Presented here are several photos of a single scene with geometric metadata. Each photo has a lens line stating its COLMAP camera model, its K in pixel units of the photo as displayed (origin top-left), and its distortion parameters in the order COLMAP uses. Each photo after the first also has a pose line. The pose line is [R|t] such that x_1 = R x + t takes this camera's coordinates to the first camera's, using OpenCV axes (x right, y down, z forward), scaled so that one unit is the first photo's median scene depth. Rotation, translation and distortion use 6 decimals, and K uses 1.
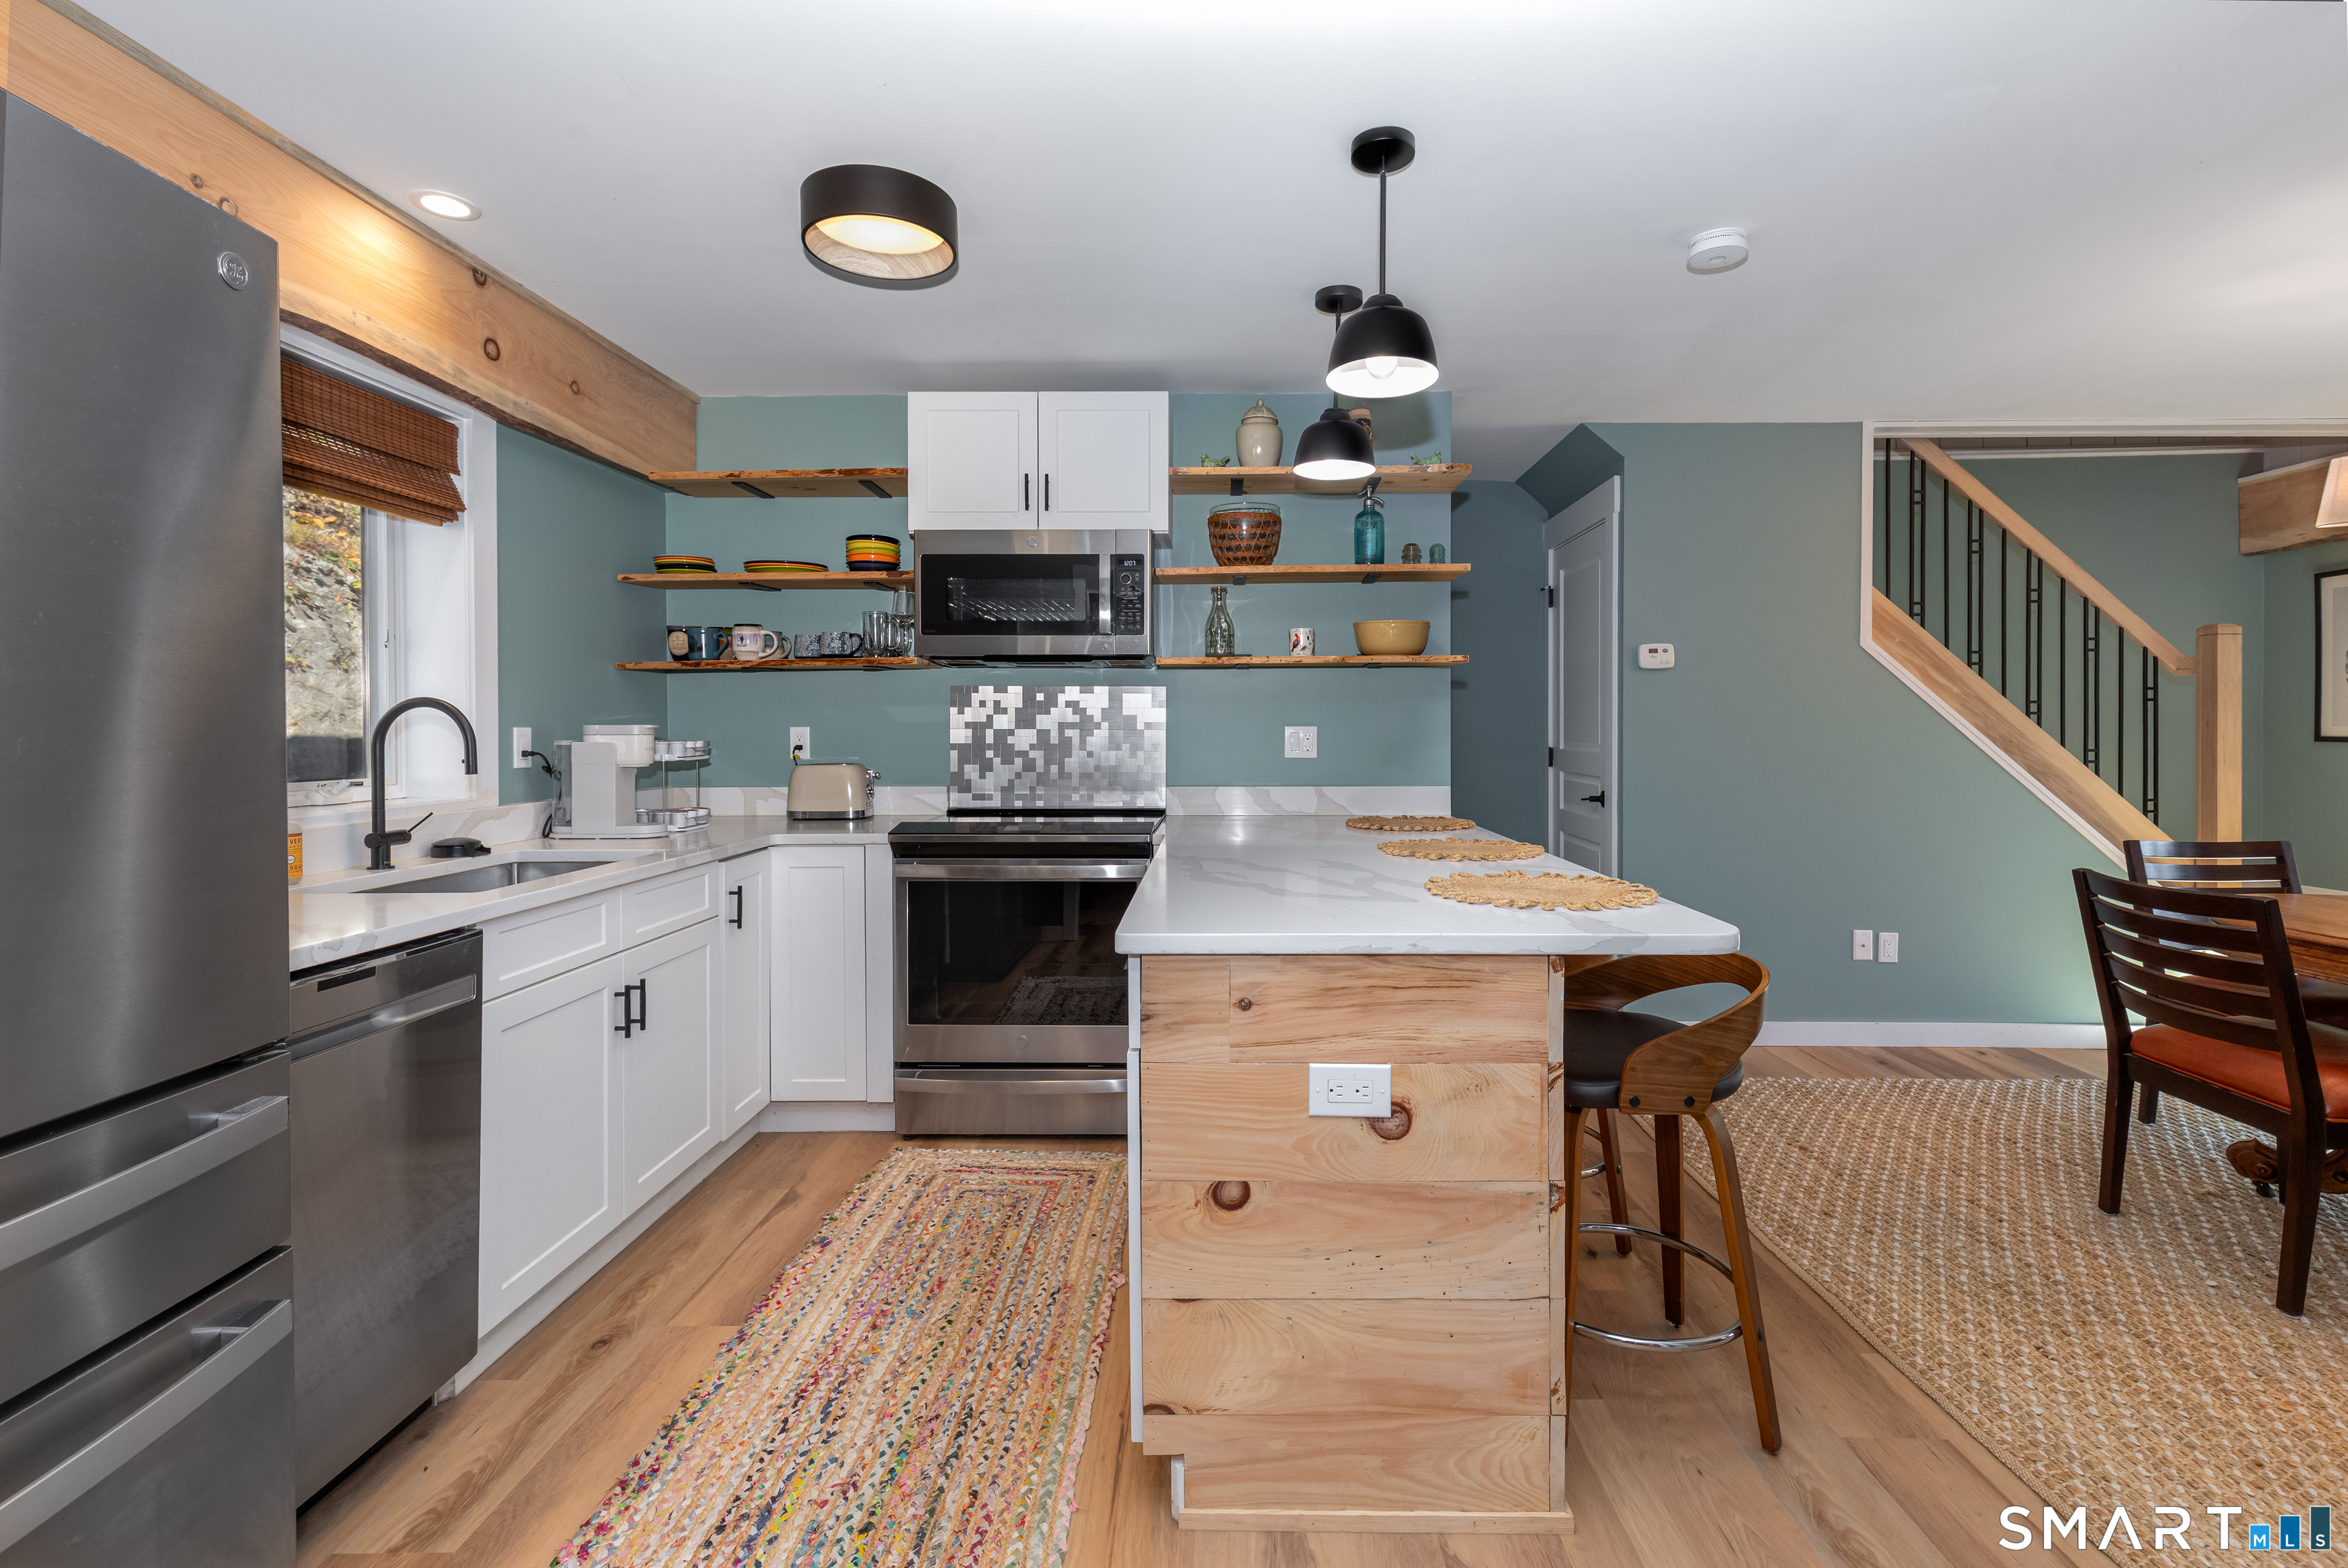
lens RADIAL K [[1066.8, 0, 1208.1], [0, 1066.8, 738.0], [0, 0, 1]] dist [0.004749, 0.000042]
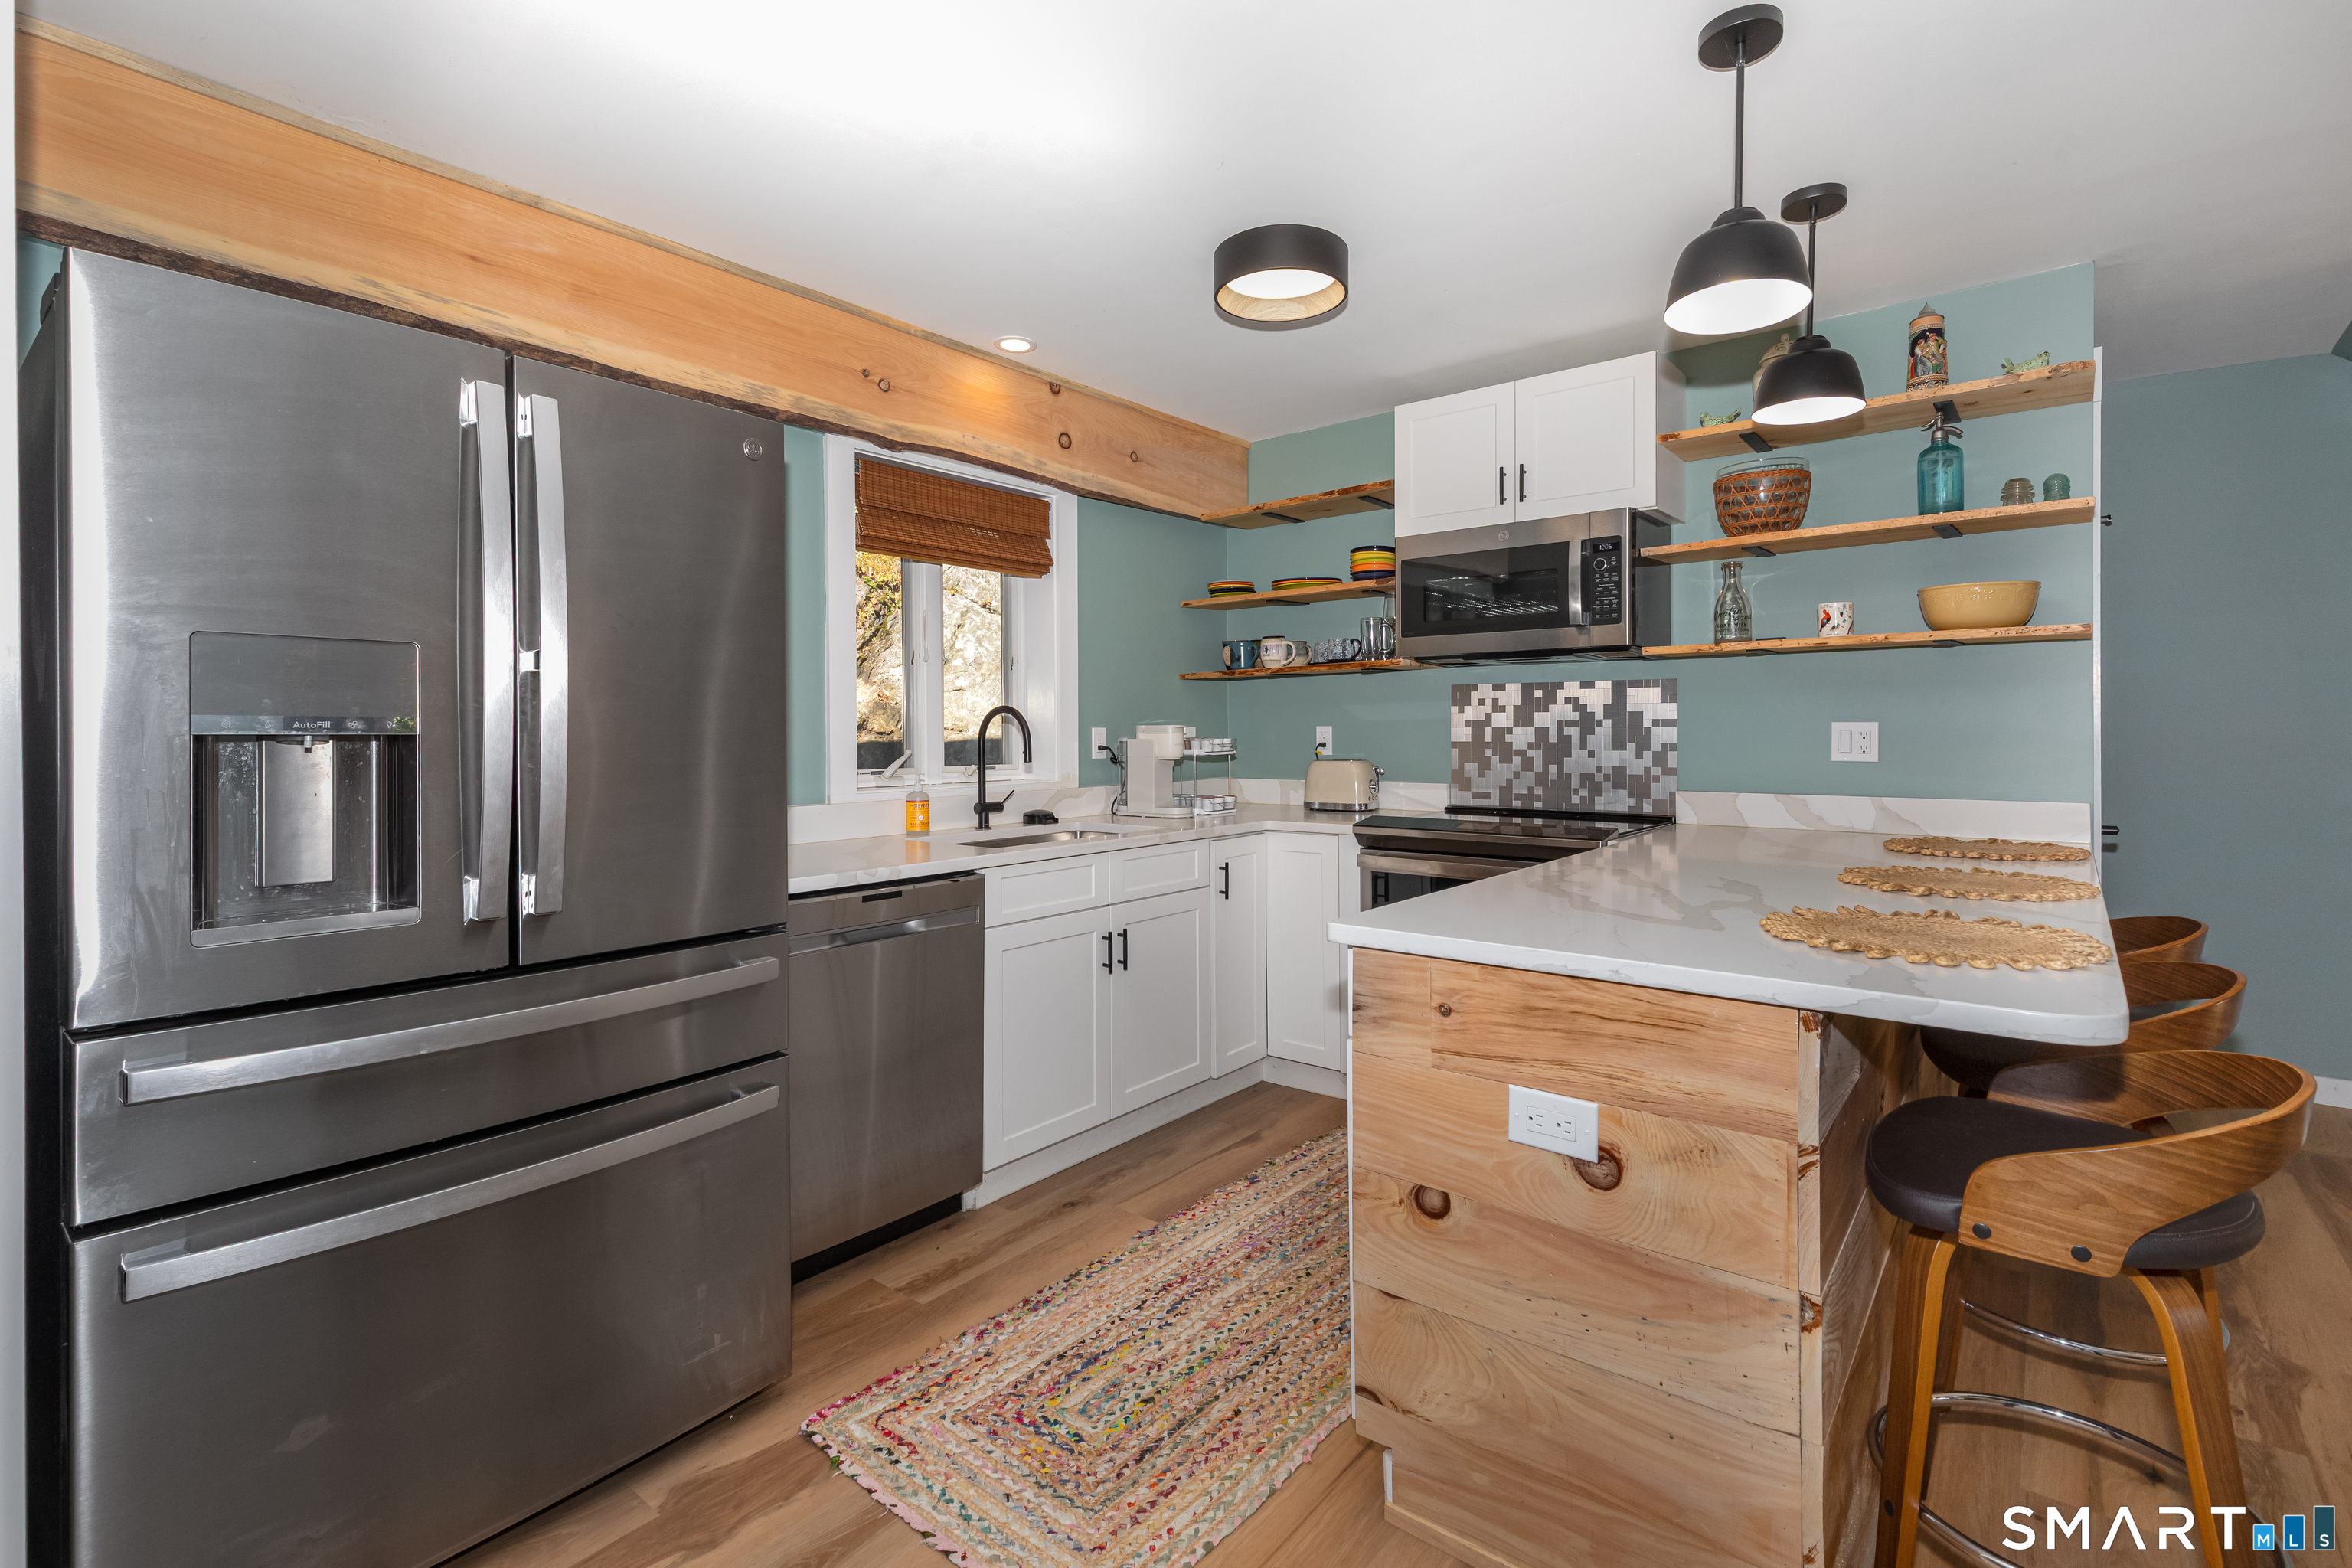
lens RADIAL K [[1079.0, 0, 1184.5], [0, 1079.0, 734.5], [0, 0, 1]] dist [0.001819, -0.000302]
pose [[0.784461, -0.000237, -0.620178, 0.251489], [-0.001216, 0.999997, -0.001920, 0.000868], [0.620177, 0.002261, 0.784459, 0.045689]]
